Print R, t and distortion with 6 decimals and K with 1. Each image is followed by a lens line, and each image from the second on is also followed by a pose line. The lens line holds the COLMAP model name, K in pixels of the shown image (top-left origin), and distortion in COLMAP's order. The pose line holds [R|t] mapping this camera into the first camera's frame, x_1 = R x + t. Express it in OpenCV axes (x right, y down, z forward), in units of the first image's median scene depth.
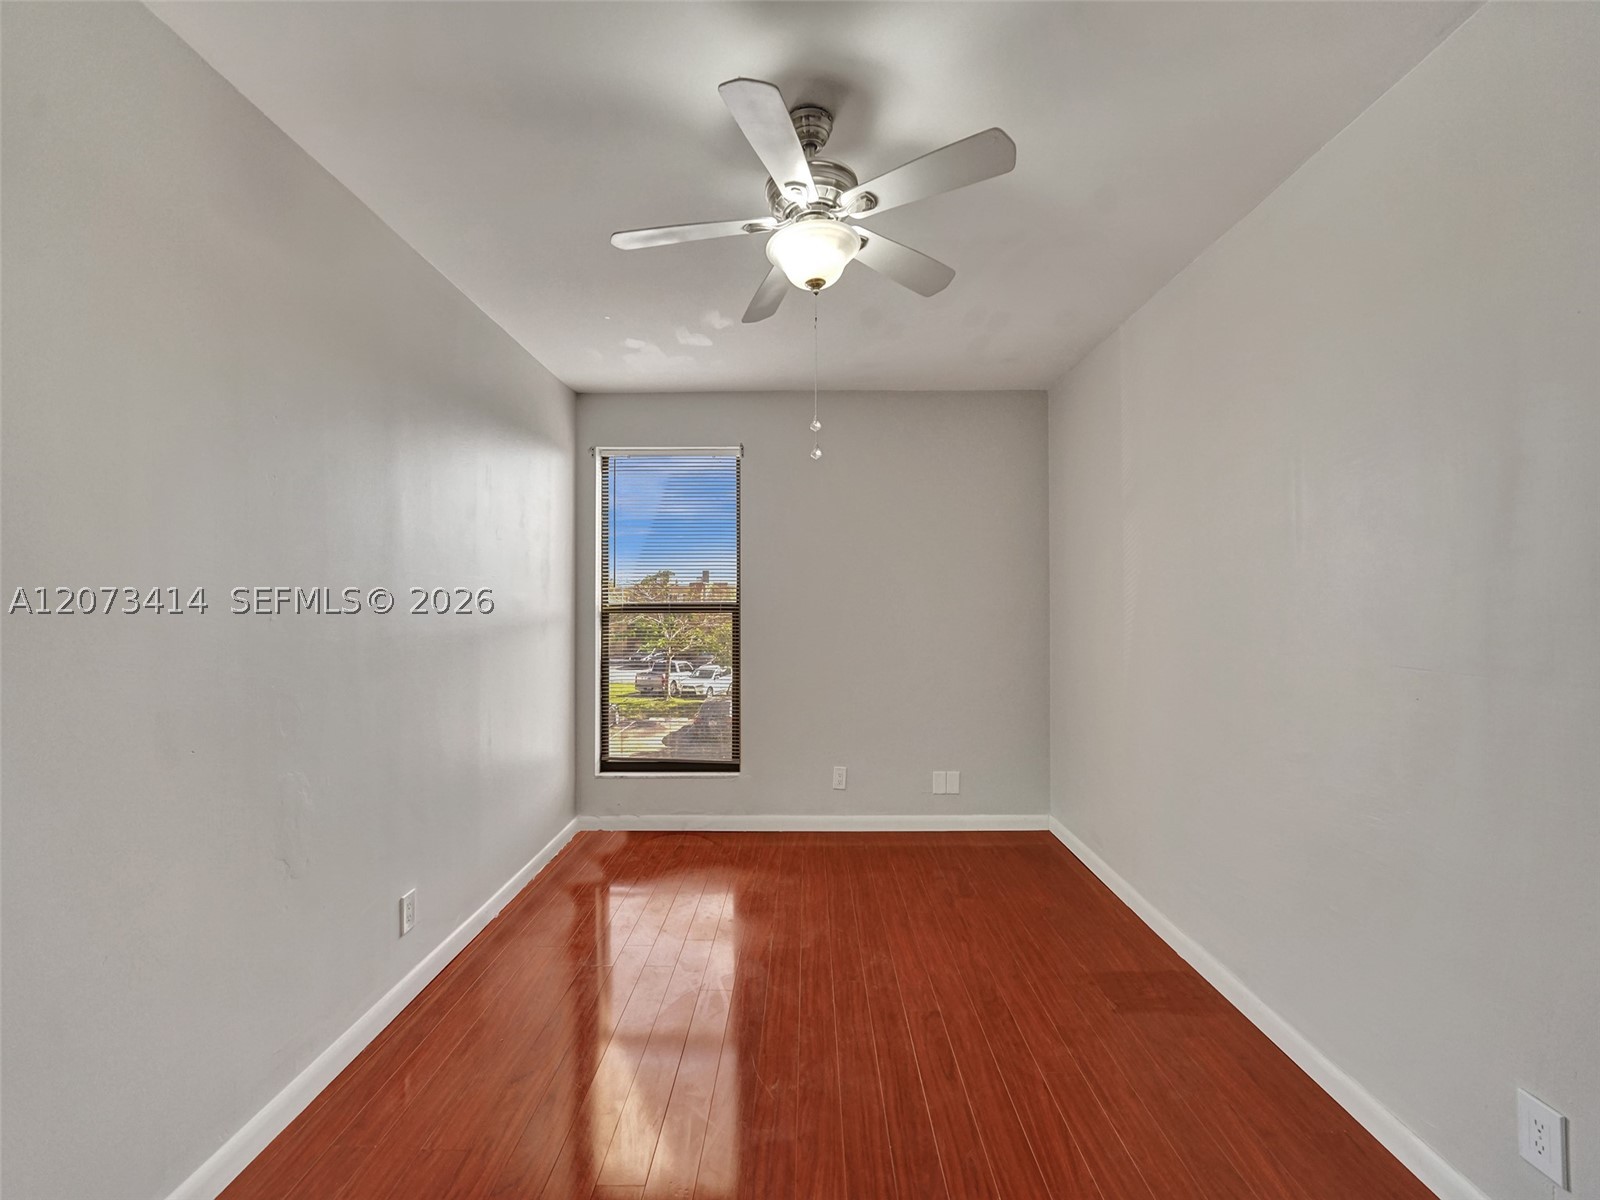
lens RADIAL K [[655.9, 0, 800.0], [0, 655.9, 600.0], [0, 0, 1]] dist [-0.020193, 0.000658]
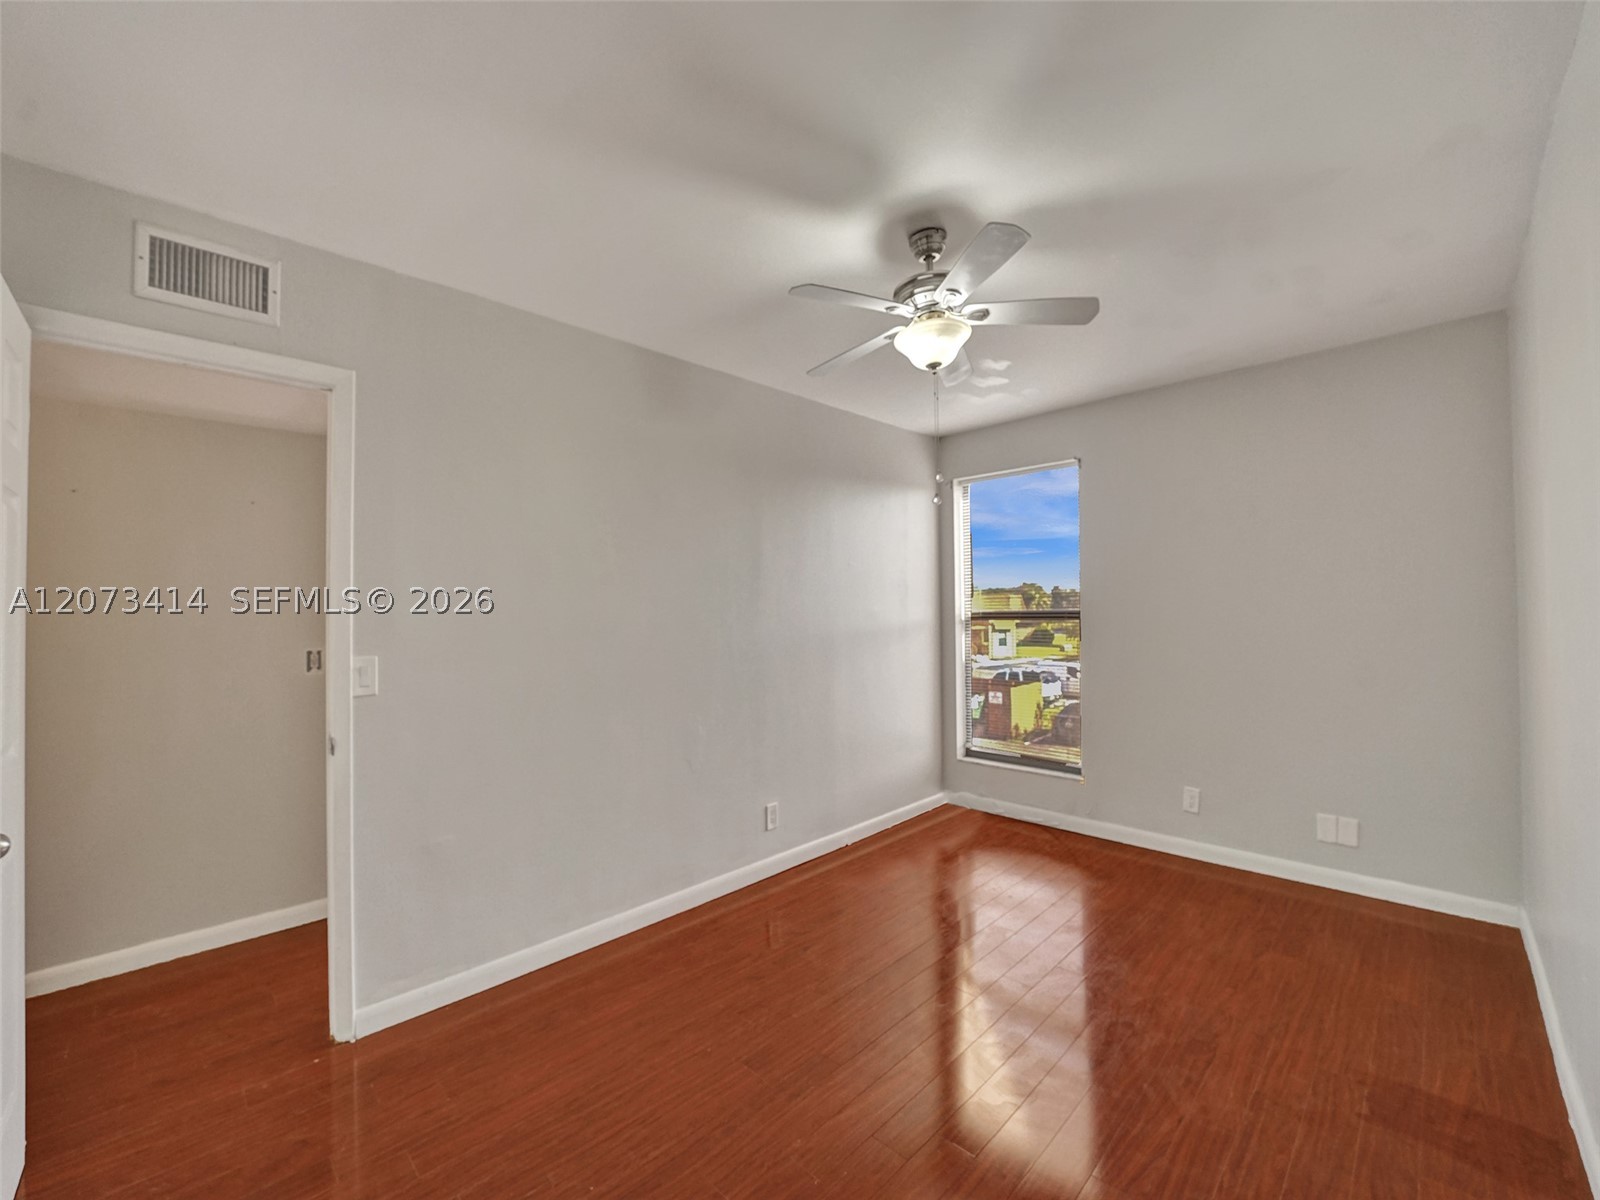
lens RADIAL K [[655.9, 0, 800.0], [0, 655.9, 600.0], [0, 0, 1]] dist [-0.020193, 0.000658]
pose [[0.710267, -0.021253, -0.703611, 0.328510], [0.020602, 0.999744, -0.009401, -0.012401], [0.703630, -0.007818, 0.710523, -0.036171]]
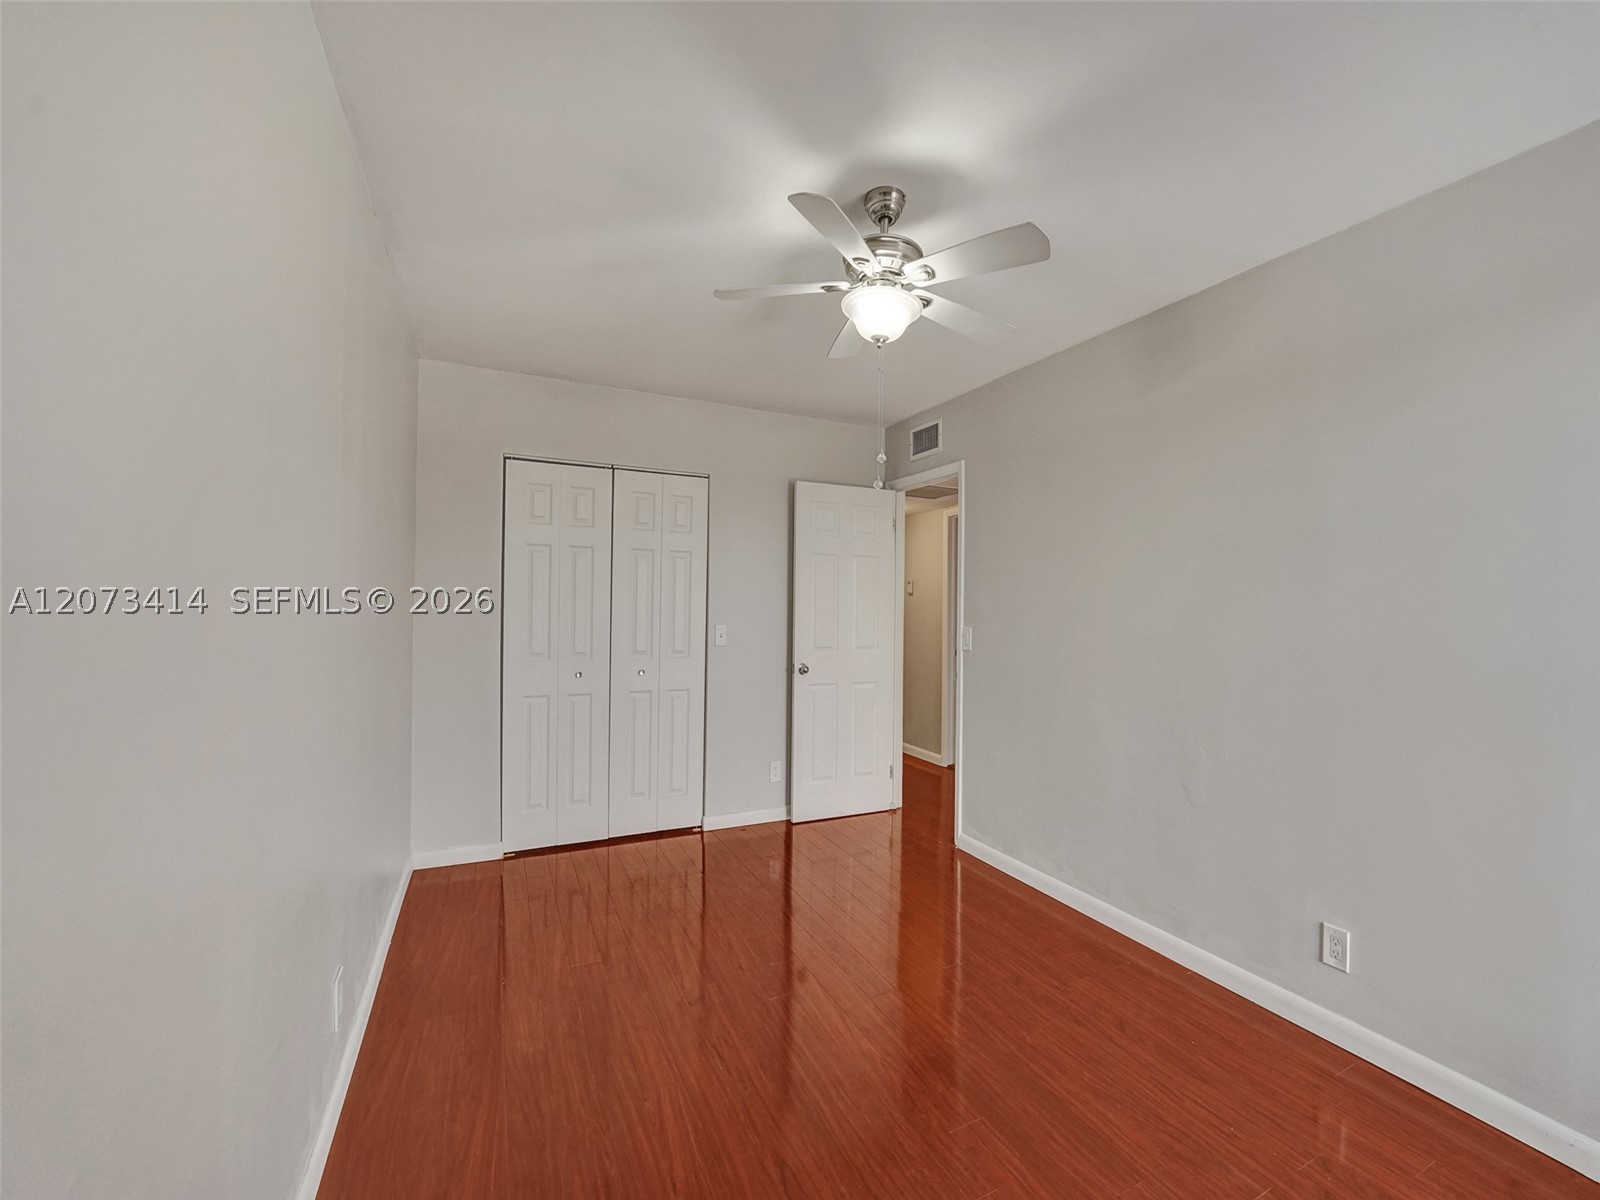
lens RADIAL K [[632.8, 0, 771.3], [0, 632.8, 604.4], [0, 0, 1]] dist [-0.000385, 0.000116]
pose [[-0.916061, -0.006530, -0.400986, 0.294439], [-0.001367, 0.999912, -0.013159, 0.003575], [0.401037, -0.011506, -0.915989, 0.891390]]
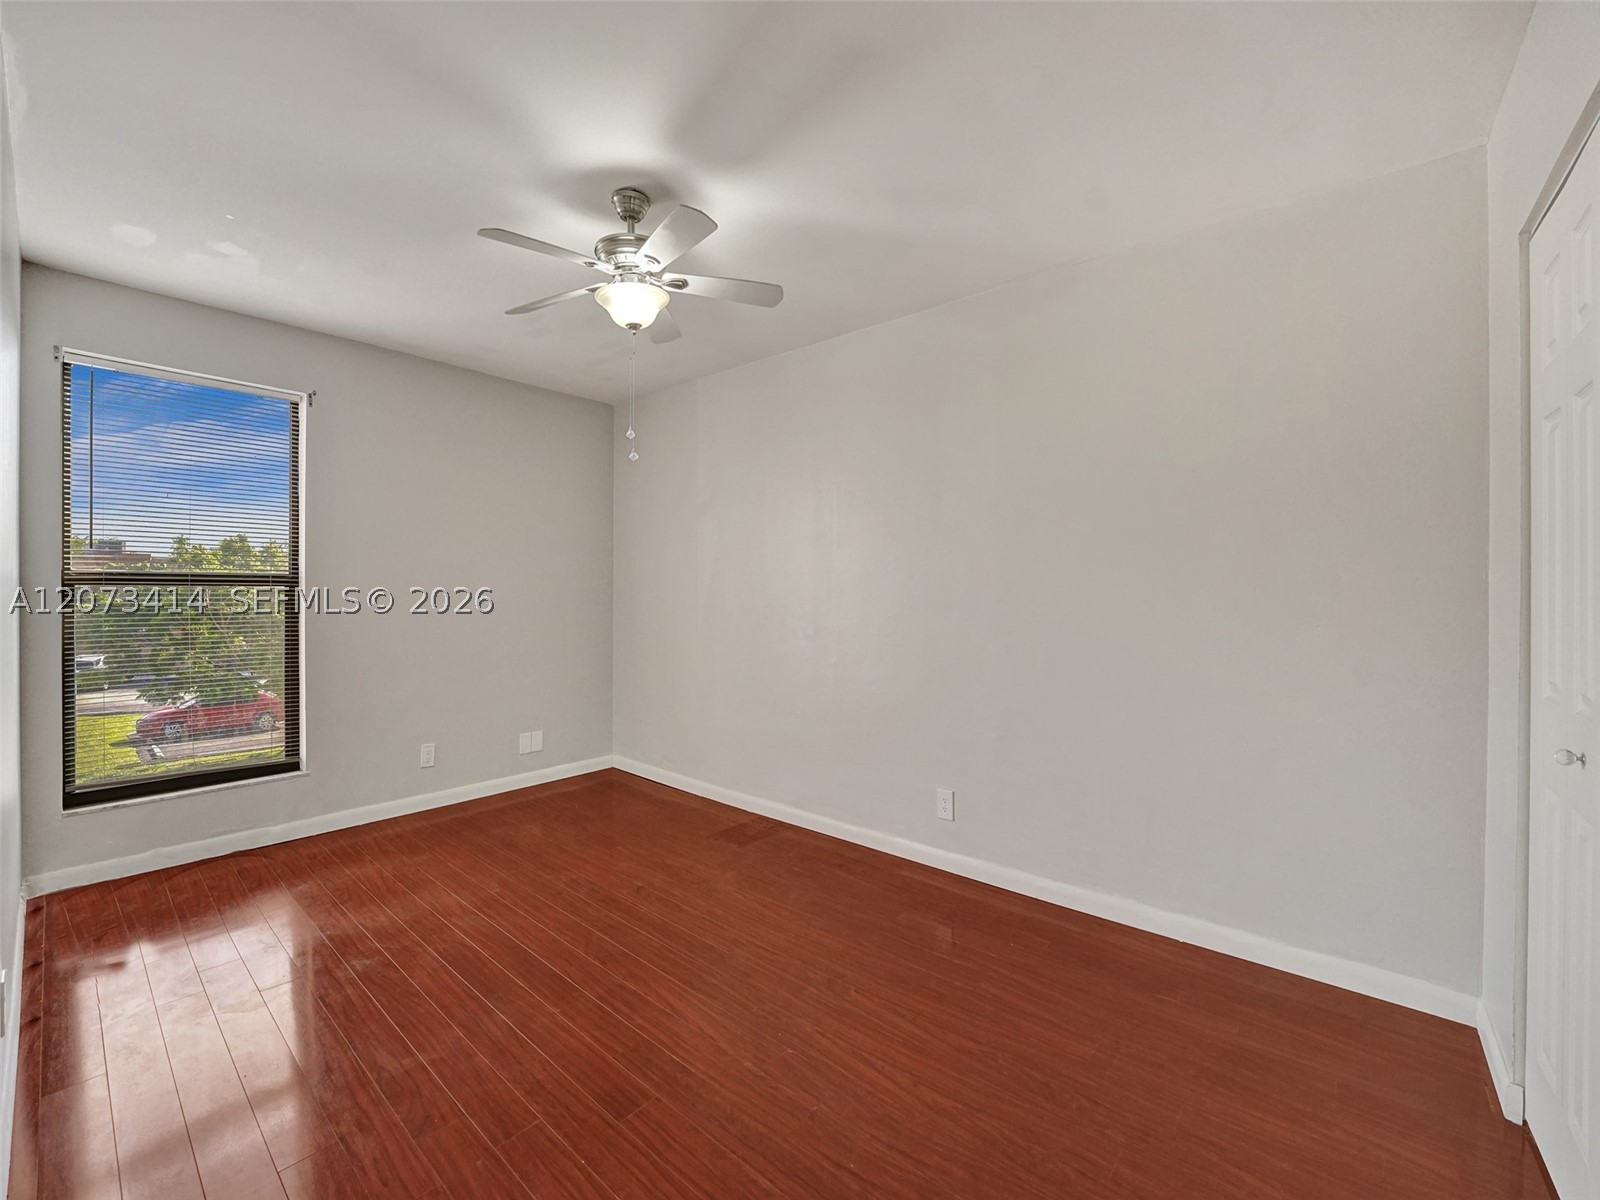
lens RADIAL K [[647.1, 0, 800.0], [0, 647.1, 600.0], [0, 0, 1]] dist [-0.024410, 0.000065]
pose [[0.643738, -0.003082, 0.765240, -0.324675], [-0.015488, 0.999735, 0.017056, 0.014040], [-0.765089, -0.022831, 0.643519, -0.041497]]
